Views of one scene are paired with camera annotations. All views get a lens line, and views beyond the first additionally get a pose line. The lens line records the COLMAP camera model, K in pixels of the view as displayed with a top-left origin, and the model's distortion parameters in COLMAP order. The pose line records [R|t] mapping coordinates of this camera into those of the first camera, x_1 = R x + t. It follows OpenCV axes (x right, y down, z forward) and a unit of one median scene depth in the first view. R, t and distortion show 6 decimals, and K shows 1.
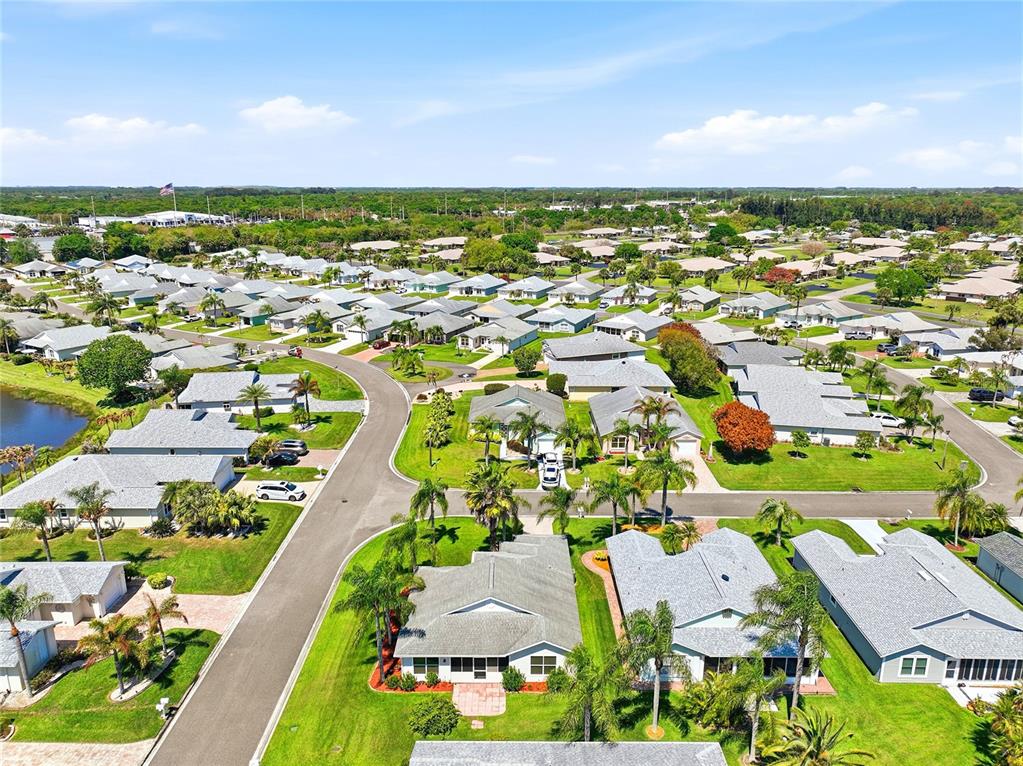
lens RADIAL K [[717.6, 0, 508.8], [0, 717.6, 388.2], [0, 0, 1]] dist [0.007991, 0.005464]
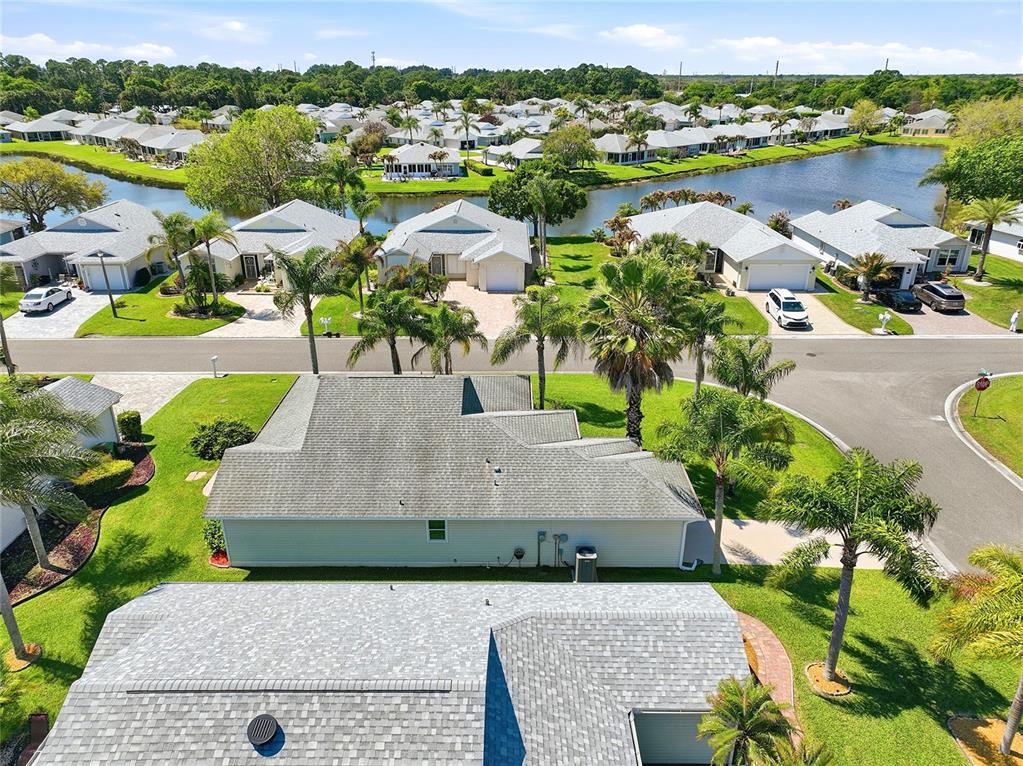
lens RADIAL K [[717.6, 0, 511.0], [0, 717.6, 387.7], [0, 0, 1]] dist [0.007991, 0.005464]
pose [[0.006949, 0.399448, -0.916729, 0.374082], [-0.275335, 0.882080, 0.382263, 0.024102], [0.961323, 0.249751, 0.116112, 0.785323]]
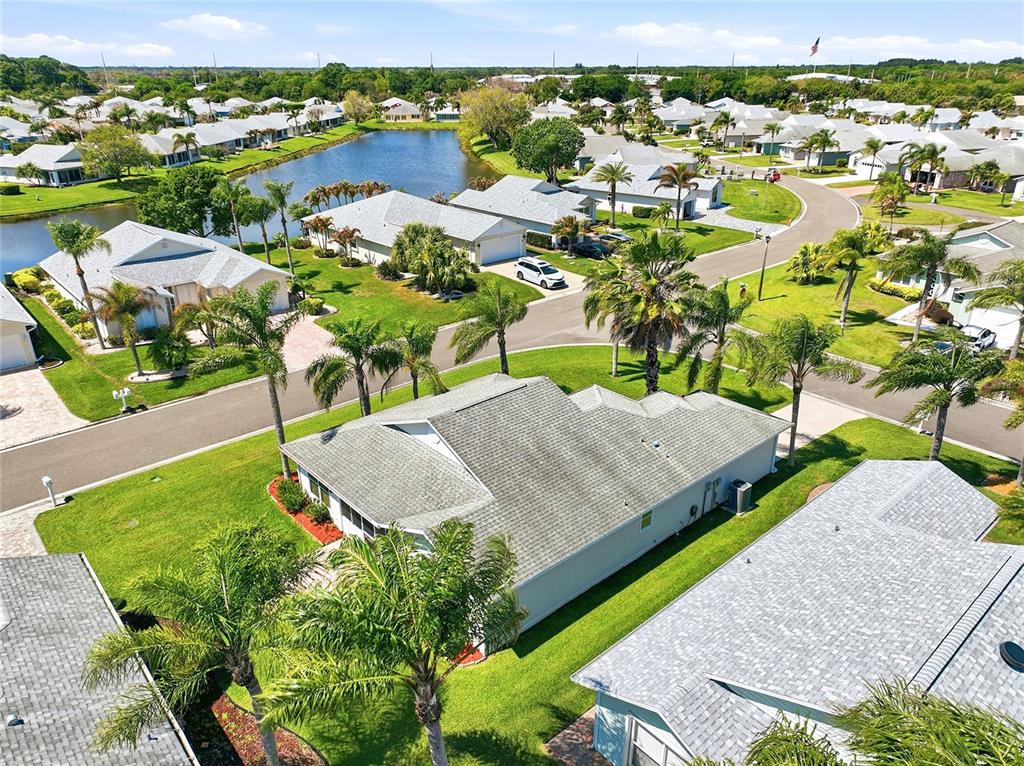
lens RADIAL K [[718.3, 0, 510.4], [0, 718.3, 382.3], [0, 0, 1]] dist [0.007991, 0.005464]
pose [[0.665898, 0.298689, -0.683640, 0.254553], [-0.202072, 0.954313, 0.220121, 0.103539], [0.718155, -0.008434, 0.695832, 0.499329]]
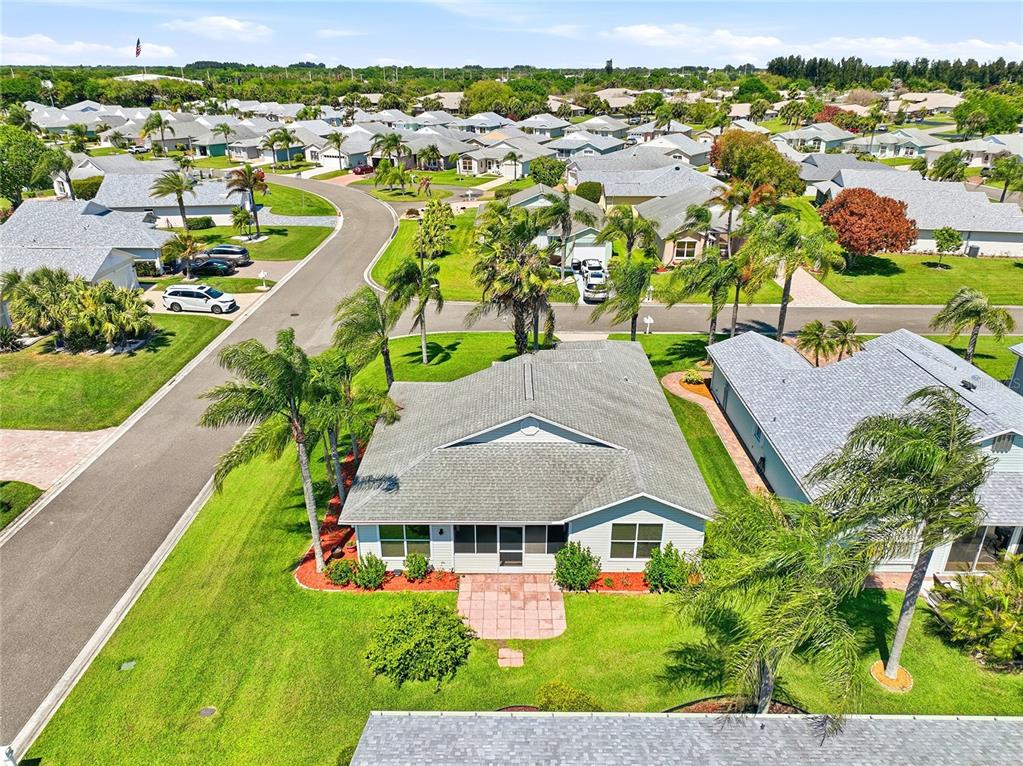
lens RADIAL K [[717.6, 0, 508.2], [0, 717.6, 382.3], [0, 0, 1]] dist [0.007991, 0.005464]
pose [[0.999998, 0.001186, -0.001795, -0.029263], [-0.000933, 0.990856, 0.134921, 0.145642], [0.001939, -0.134919, 0.990855, 0.362264]]
